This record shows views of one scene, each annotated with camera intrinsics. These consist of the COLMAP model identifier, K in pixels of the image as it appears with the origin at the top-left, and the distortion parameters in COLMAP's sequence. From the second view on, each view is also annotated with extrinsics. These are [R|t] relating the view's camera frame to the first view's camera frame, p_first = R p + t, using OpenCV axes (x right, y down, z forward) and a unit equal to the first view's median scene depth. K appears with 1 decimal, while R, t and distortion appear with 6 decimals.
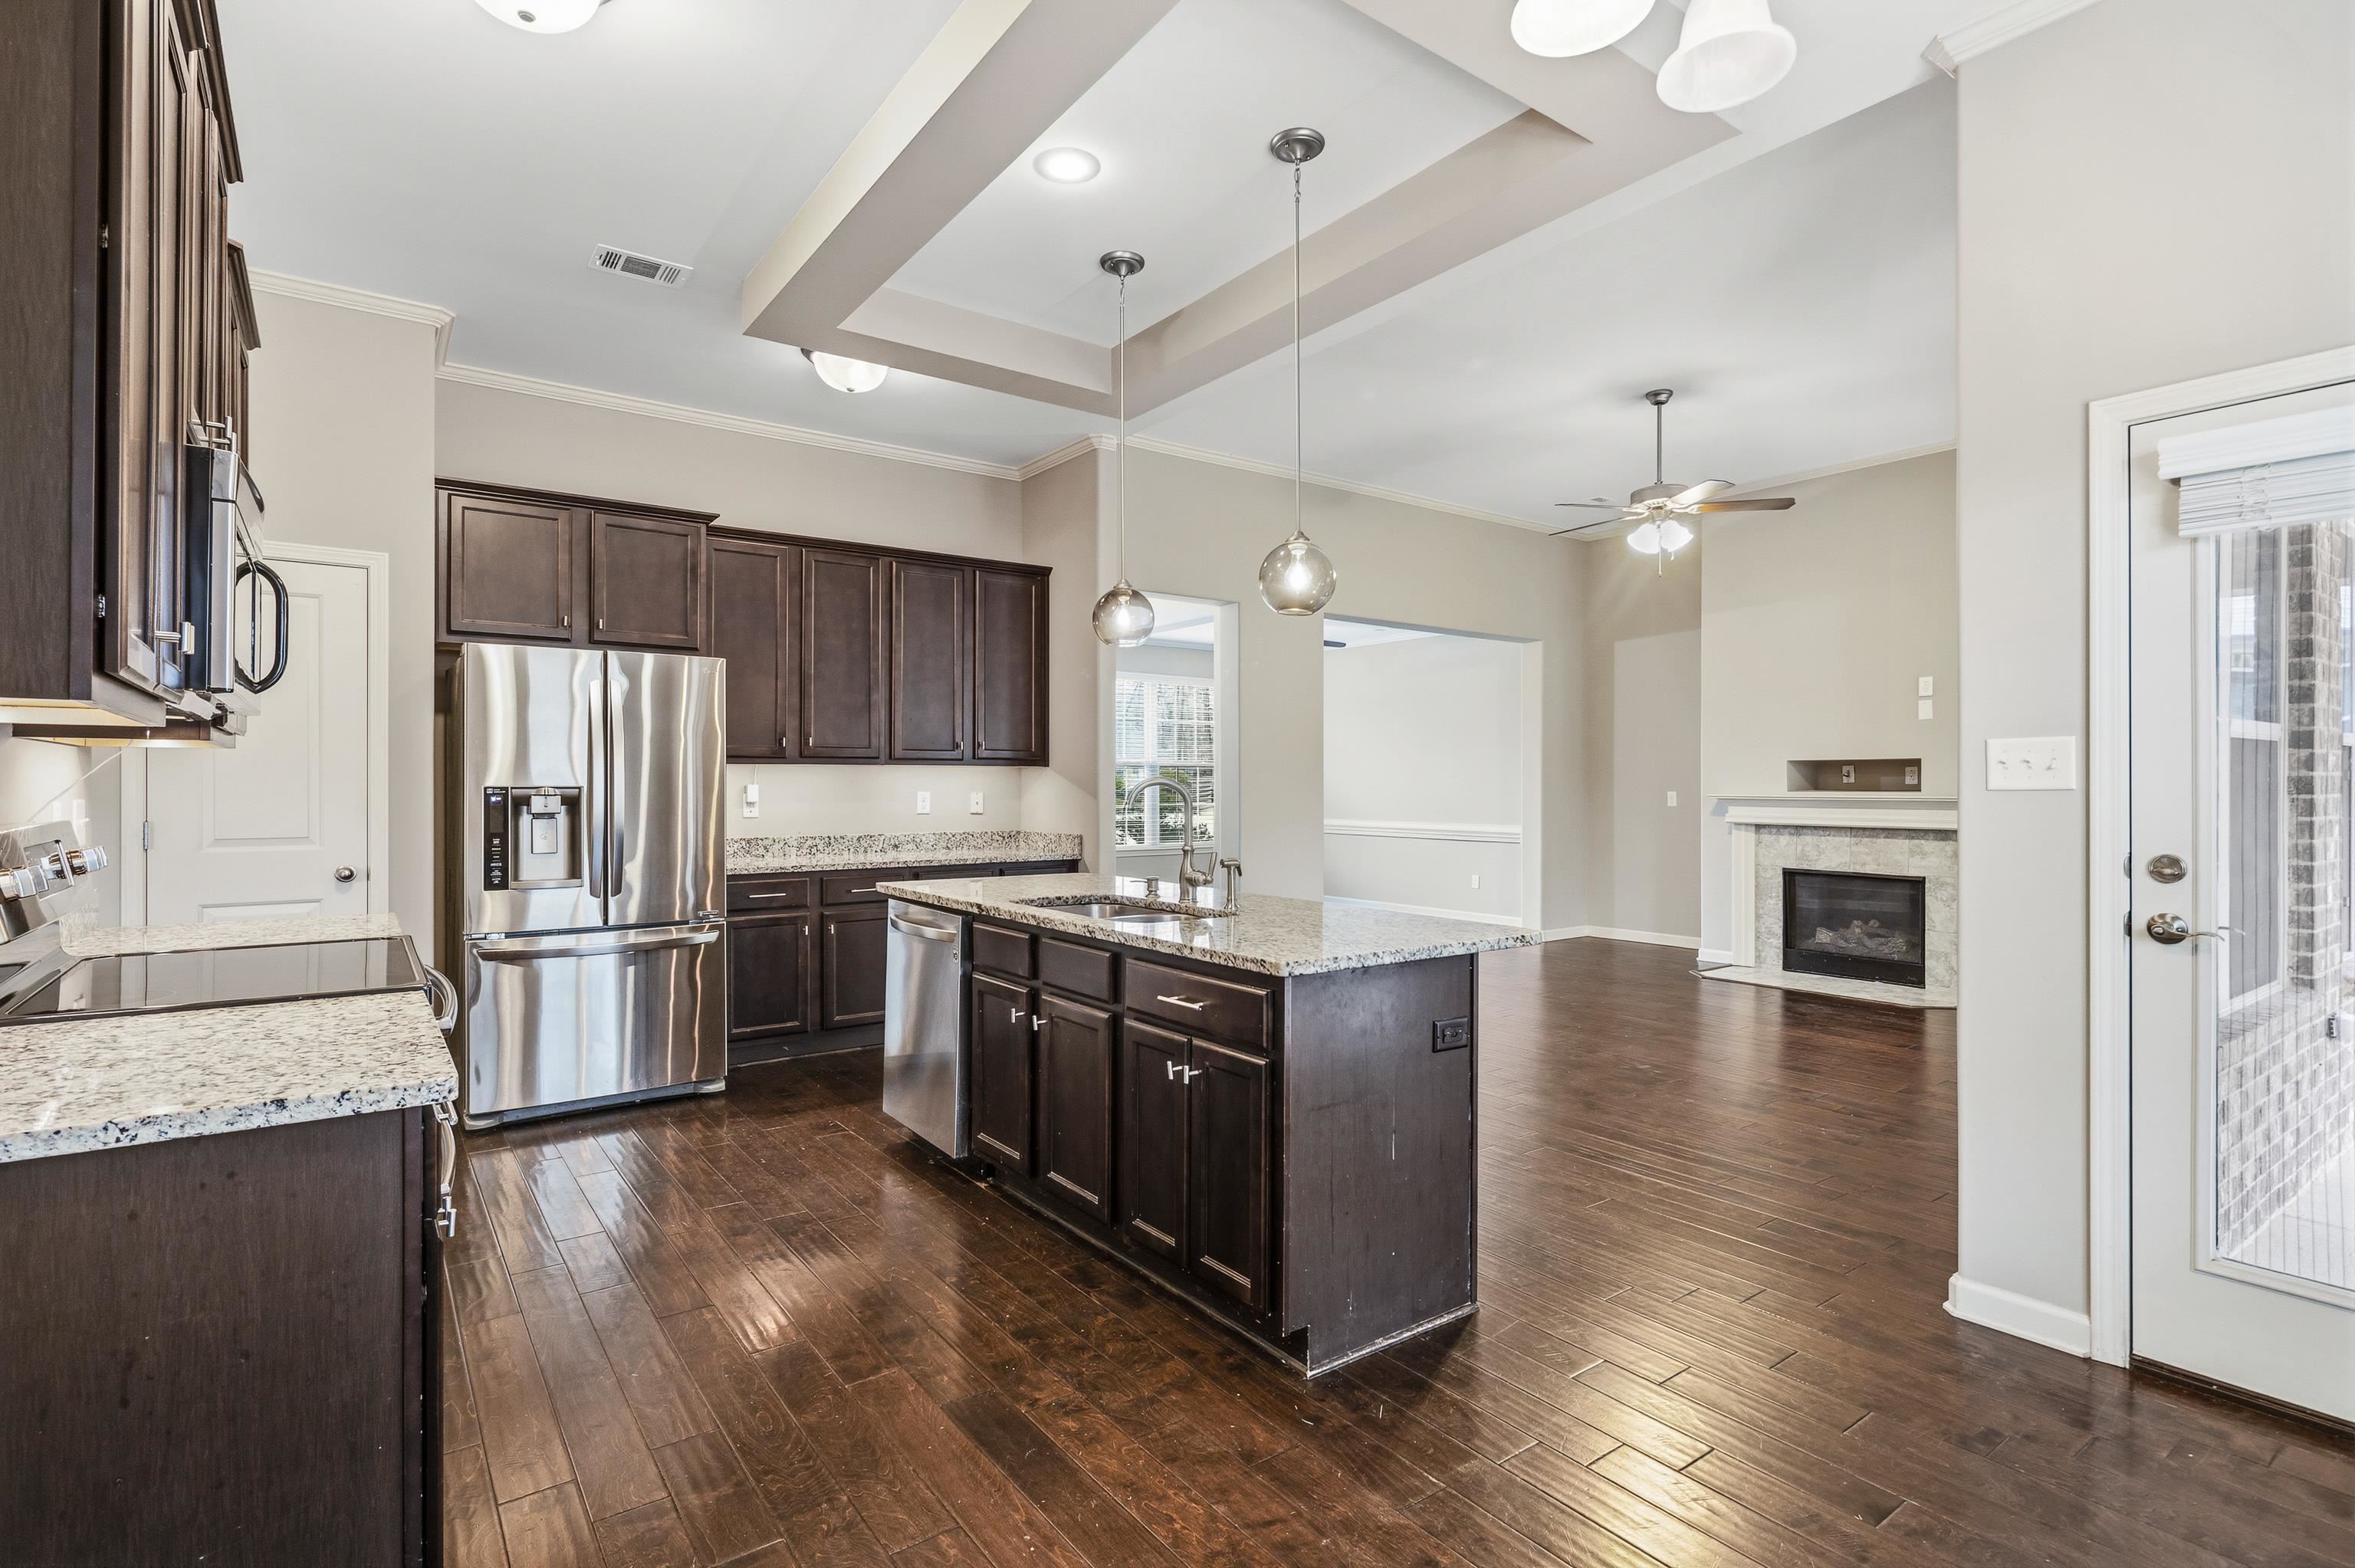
lens RADIAL K [[1141.1, 0, 1176.2], [0, 1141.1, 785.5], [0, 0, 1]] dist [0.002079, -0.000392]
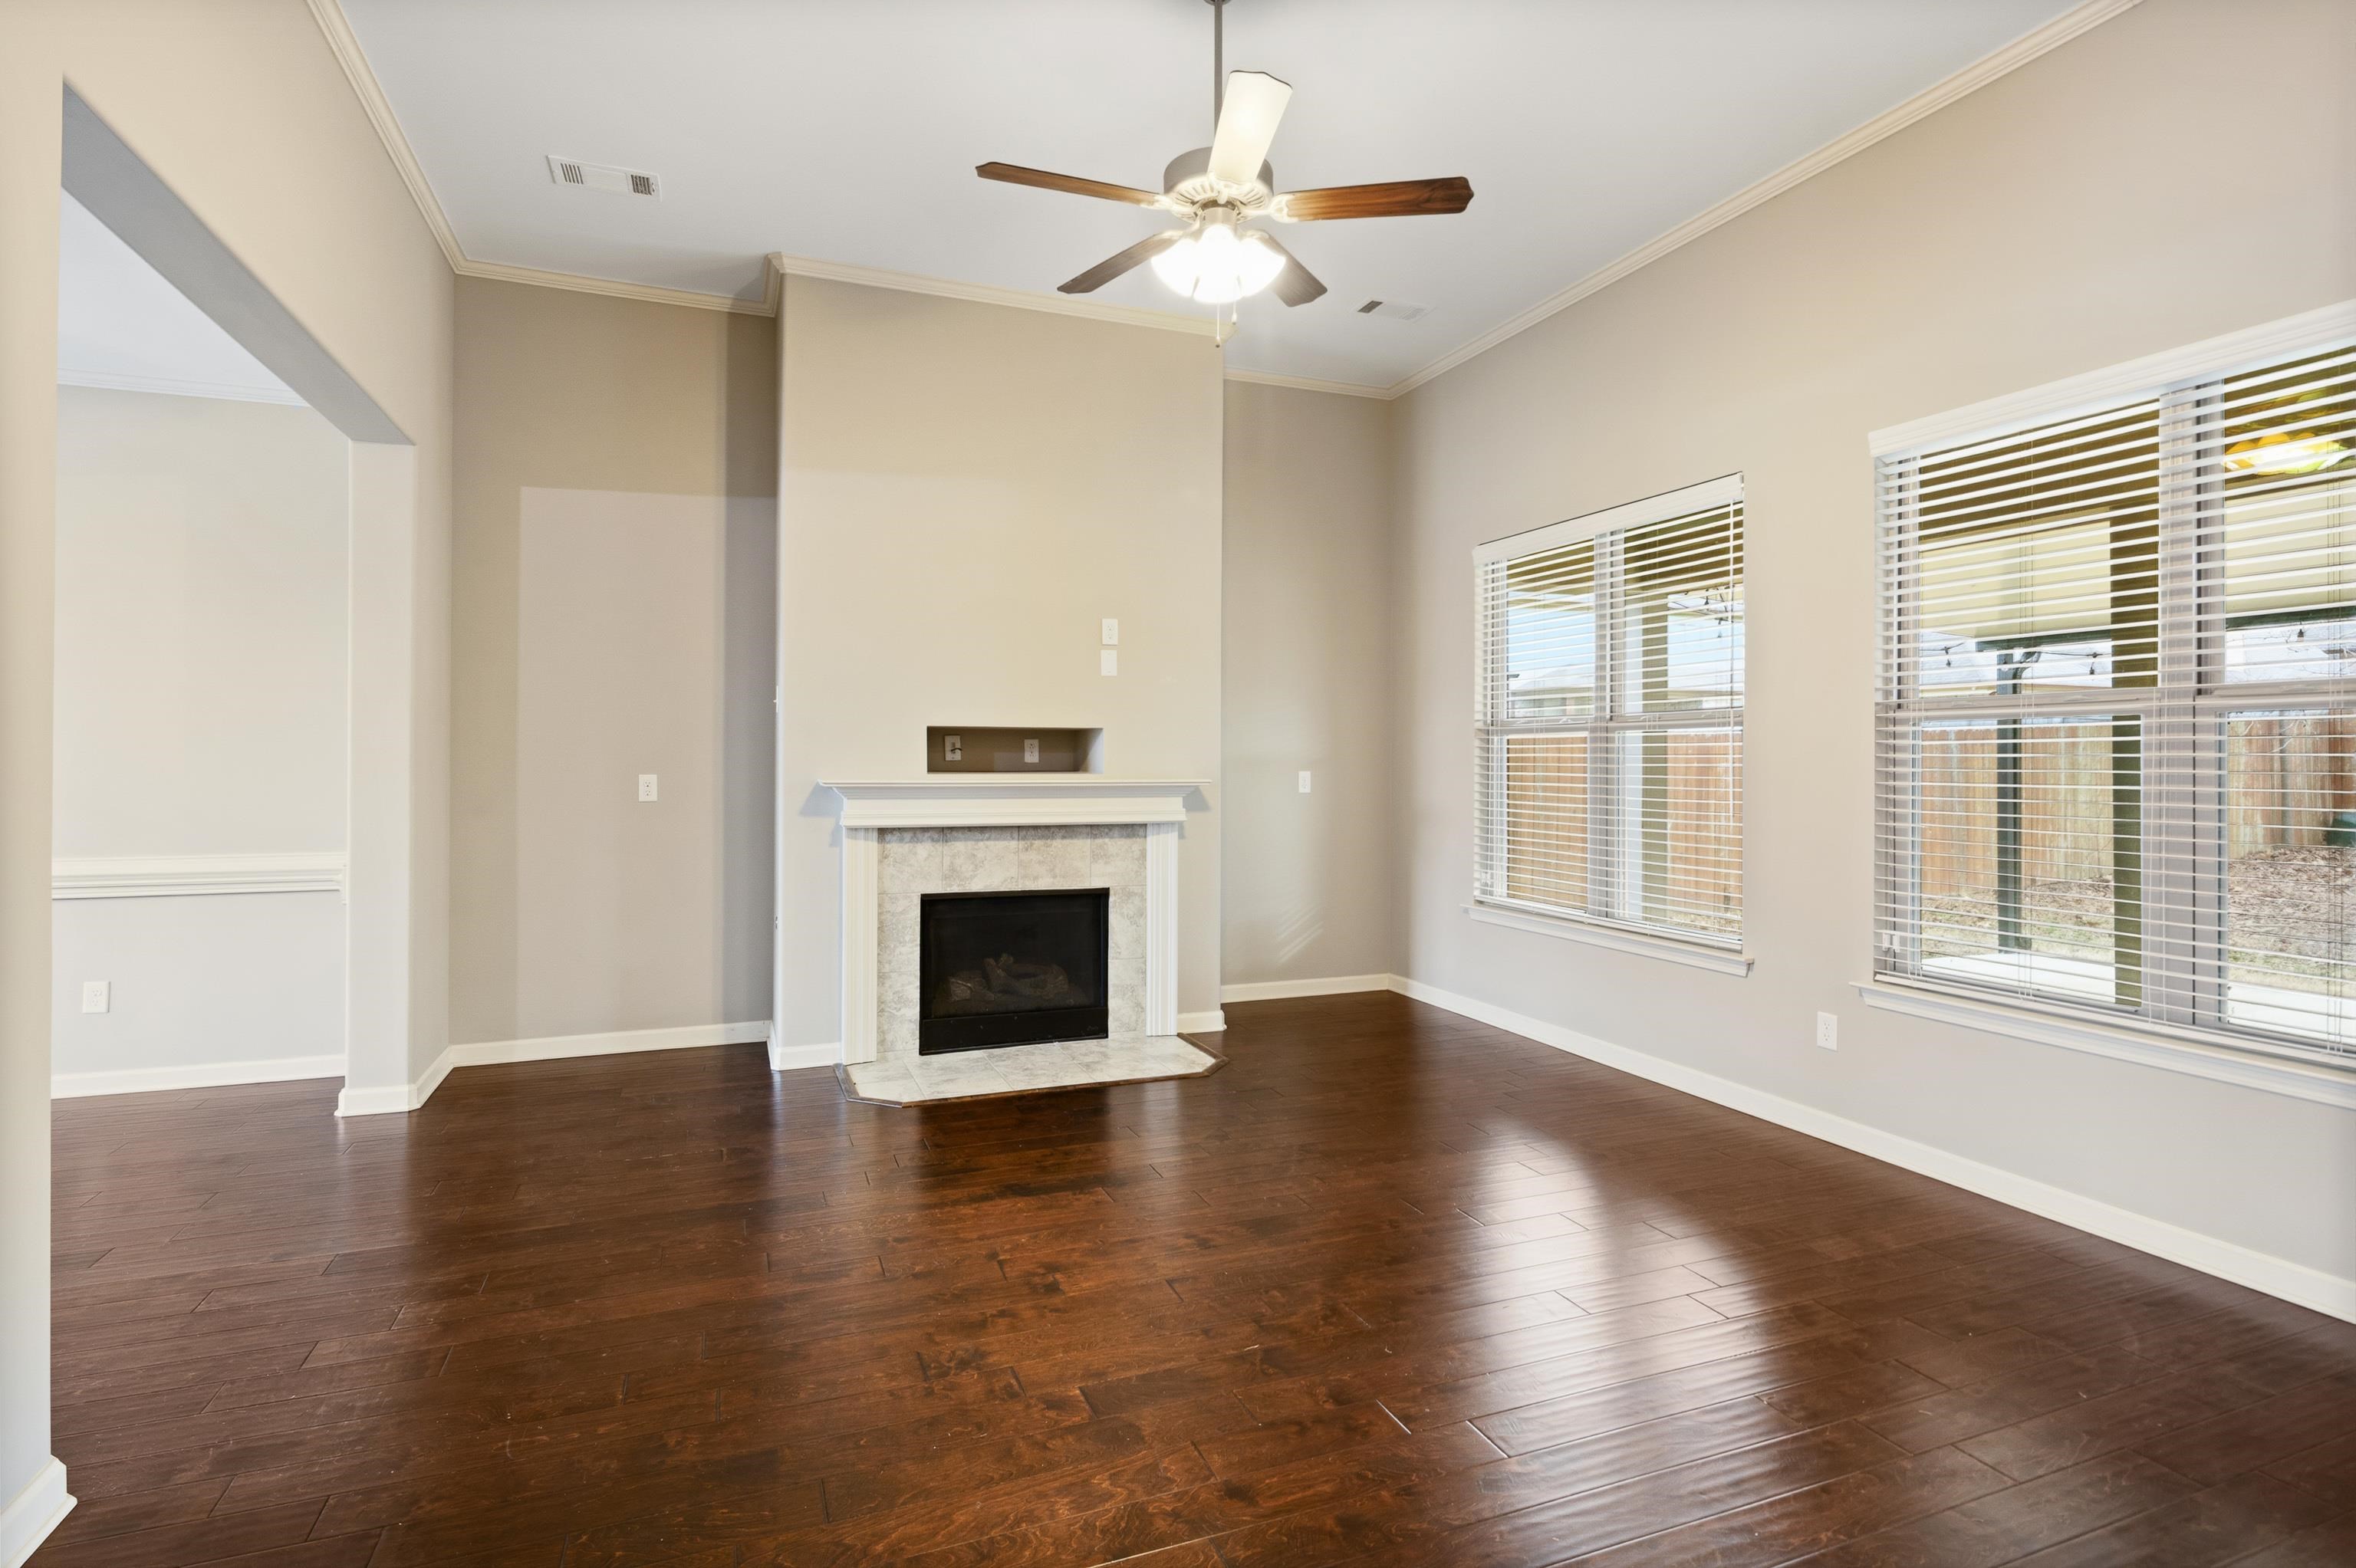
lens RADIAL K [[1141.6, 0, 1170.0], [0, 1141.6, 774.7], [0, 0, 1]] dist [0.002079, -0.000392]
pose [[0.263643, -0.009848, 0.964570, -0.046804], [-0.002403, 0.999938, 0.010866, -0.001852], [-0.964617, -0.005182, 0.263603, 0.711244]]
